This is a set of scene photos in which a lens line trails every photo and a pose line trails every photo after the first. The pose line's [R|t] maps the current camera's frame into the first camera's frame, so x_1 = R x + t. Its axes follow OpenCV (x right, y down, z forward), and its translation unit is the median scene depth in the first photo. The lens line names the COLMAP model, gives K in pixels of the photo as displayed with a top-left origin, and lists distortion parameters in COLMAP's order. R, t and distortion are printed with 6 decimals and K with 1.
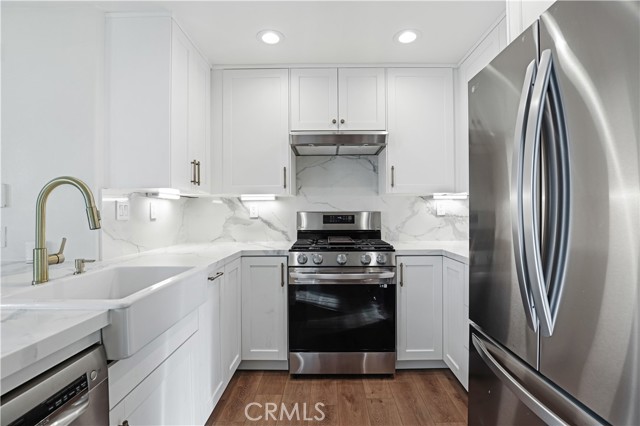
lens RADIAL K [[303.6, 0, 323.0], [0, 303.6, 212.9], [0, 0, 1]] dist [-0.029543, 0.003182]
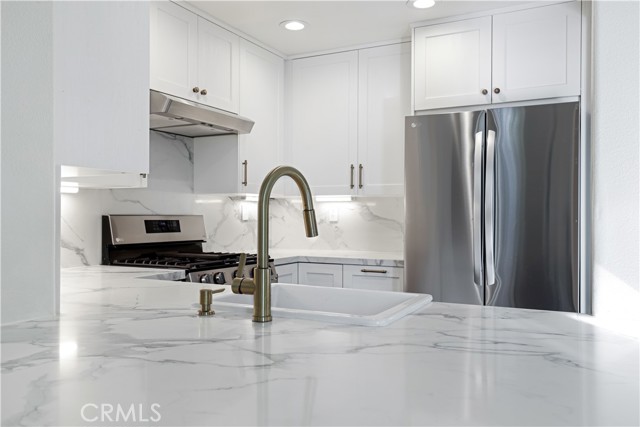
lens RADIAL K [[555.3, 0, 322.7], [0, 555.3, 212.6], [0, 0, 1]] dist [0.008628, 0.002456]
pose [[0.433984, 0.010242, 0.900862, -1.092713], [-0.002284, 0.999945, -0.010268, 0.002955], [-0.900917, 0.002398, 0.433984, 0.167368]]
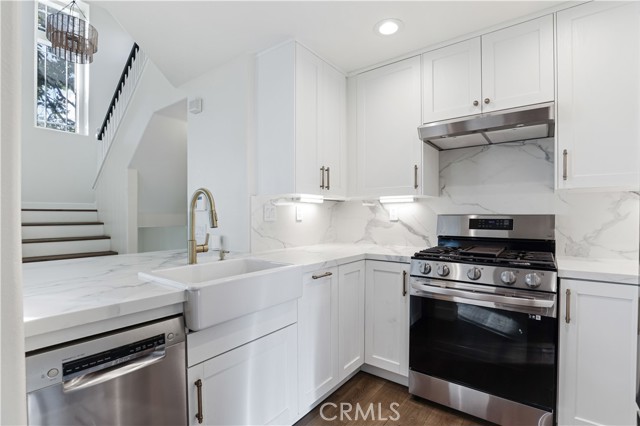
lens RADIAL K [[303.6, 0, 318.1], [0, 303.6, 218.7], [0, 0, 1]] dist [-0.029543, 0.003182]
pose [[0.800639, 0.011701, -0.599033, 0.195464], [-0.004572, 0.999899, 0.013421, -0.002369], [0.599130, -0.008006, 0.800612, 0.108544]]
